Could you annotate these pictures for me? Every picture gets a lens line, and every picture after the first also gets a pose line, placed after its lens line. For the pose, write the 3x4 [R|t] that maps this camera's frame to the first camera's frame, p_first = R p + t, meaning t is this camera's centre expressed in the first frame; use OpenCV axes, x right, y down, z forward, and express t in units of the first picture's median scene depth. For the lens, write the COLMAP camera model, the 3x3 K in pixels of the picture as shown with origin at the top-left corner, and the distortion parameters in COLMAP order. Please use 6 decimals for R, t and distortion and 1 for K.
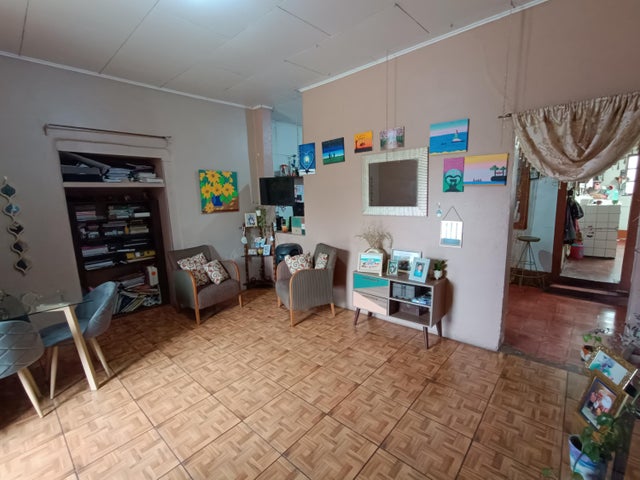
lens RADIAL K [[294.5, 0, 320.9], [0, 294.5, 238.1], [0, 0, 1]] dist [-0.004505, 0.003354]
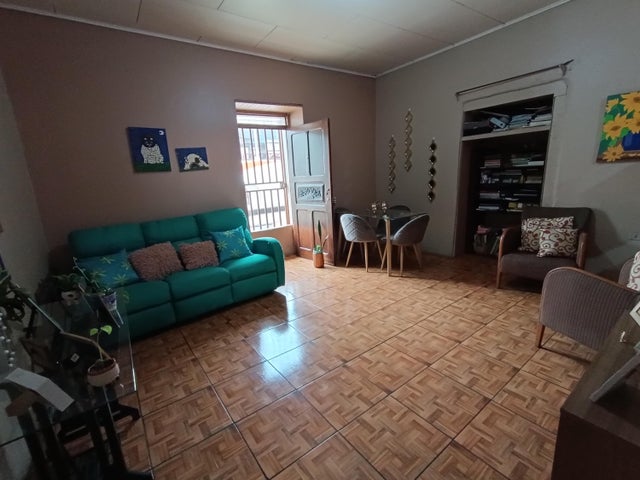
lens RADIAL K [[294.5, 0, 320.8], [0, 294.5, 243.1], [0, 0, 1]] dist [-0.004505, 0.003354]
pose [[-0.199585, 0.267223, -0.942739, 0.592235], [-0.078138, 0.954692, 0.287154, -0.067609], [0.976760, 0.130975, -0.169662, 0.676112]]
